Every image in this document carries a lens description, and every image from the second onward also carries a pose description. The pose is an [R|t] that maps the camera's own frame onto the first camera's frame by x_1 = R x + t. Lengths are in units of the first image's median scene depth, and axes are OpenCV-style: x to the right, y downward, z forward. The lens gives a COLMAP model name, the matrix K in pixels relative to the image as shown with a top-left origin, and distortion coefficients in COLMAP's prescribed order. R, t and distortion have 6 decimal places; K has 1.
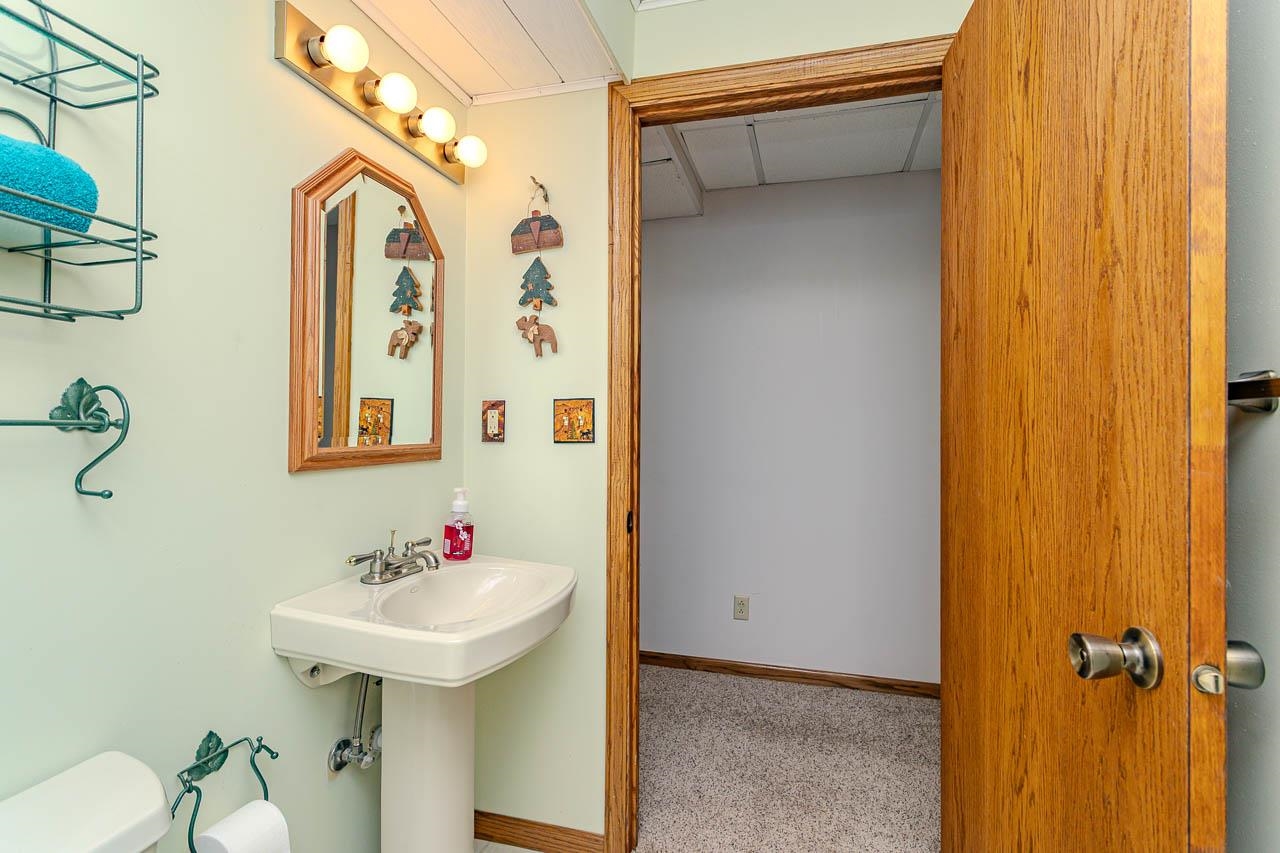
lens RADIAL K [[607.6, 0, 640.0], [0, 607.6, 426.5], [0, 0, 1]] dist [0.005061, 0.000233]
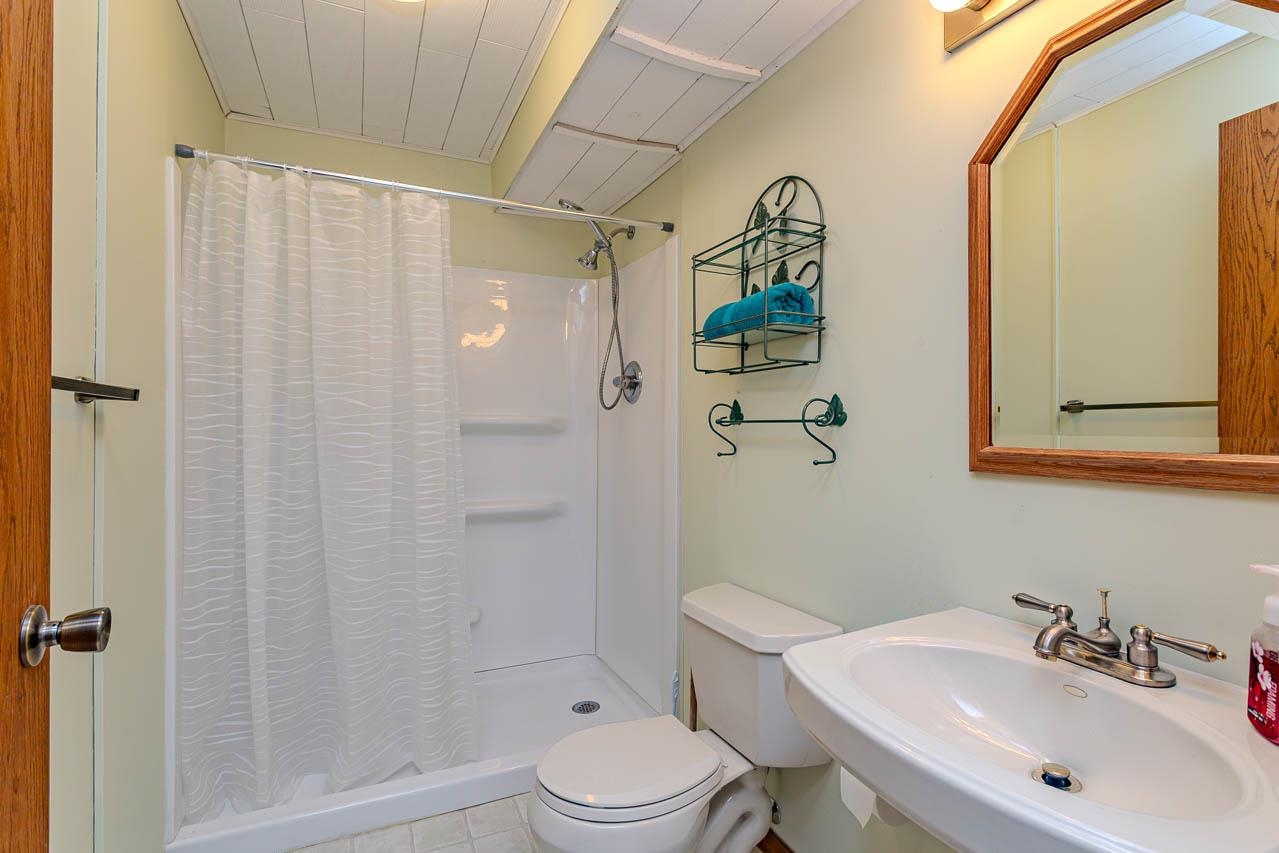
lens RADIAL K [[607.1, 0, 639.5], [0, 607.1, 426.5], [0, 0, 1]] dist [0.005061, 0.000233]
pose [[-0.757892, -0.012157, -0.652266, 0.412689], [-0.011221, 0.999921, -0.005599, 0.017867], [0.652283, 0.003076, -0.757969, 1.376434]]
